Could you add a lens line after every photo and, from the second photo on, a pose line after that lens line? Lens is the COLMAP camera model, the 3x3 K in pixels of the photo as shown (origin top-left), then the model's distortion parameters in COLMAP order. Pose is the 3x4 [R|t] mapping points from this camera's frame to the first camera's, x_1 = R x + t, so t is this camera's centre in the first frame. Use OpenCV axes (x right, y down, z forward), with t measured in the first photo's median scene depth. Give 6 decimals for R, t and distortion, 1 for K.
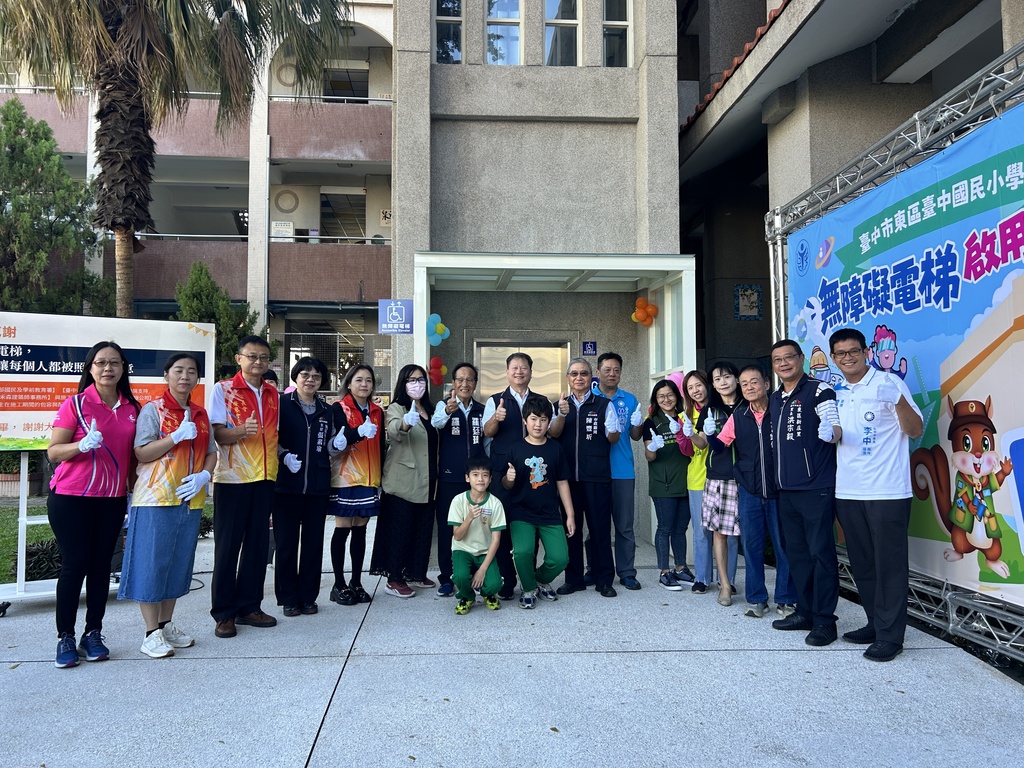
lens RADIAL K [[770.6, 0, 494.4], [0, 770.6, 402.0], [0, 0, 1]] dist [0.023899, -0.003414]
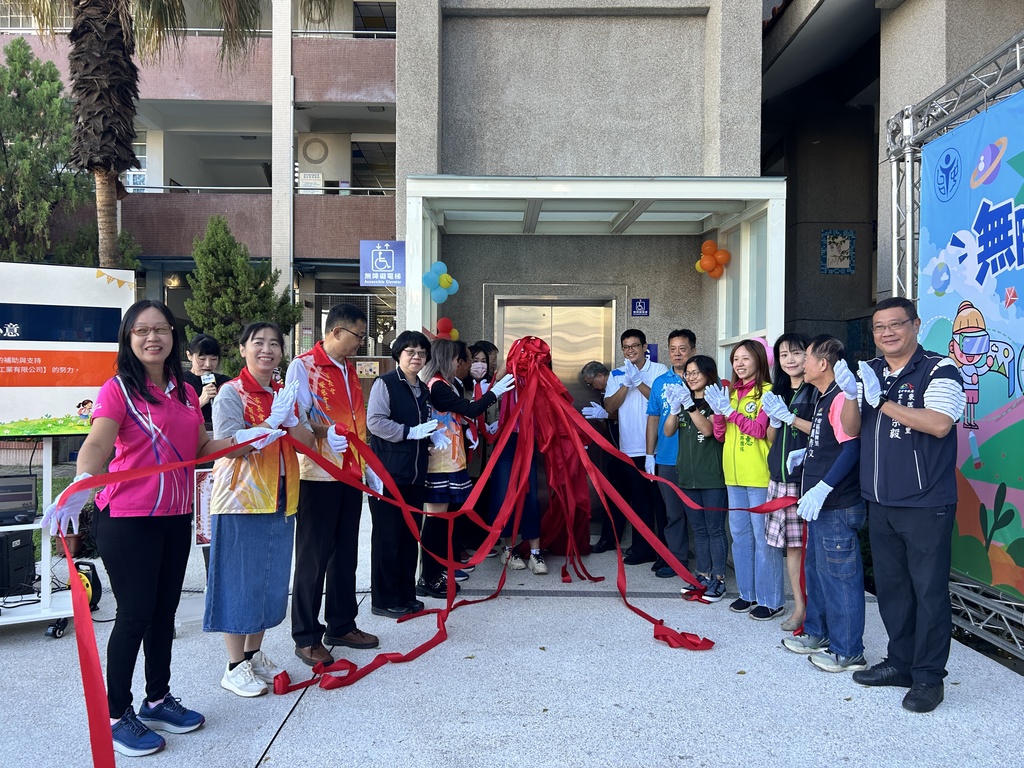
lens RADIAL K [[770.6, 0, 494.4], [0, 770.6, 402.0], [0, 0, 1]] dist [0.023899, -0.003414]
pose [[0.997649, 0.009310, -0.067900, 0.028042], [-0.006127, 0.998879, 0.046938, -0.008226], [0.068261, -0.046411, 0.996587, 0.191403]]
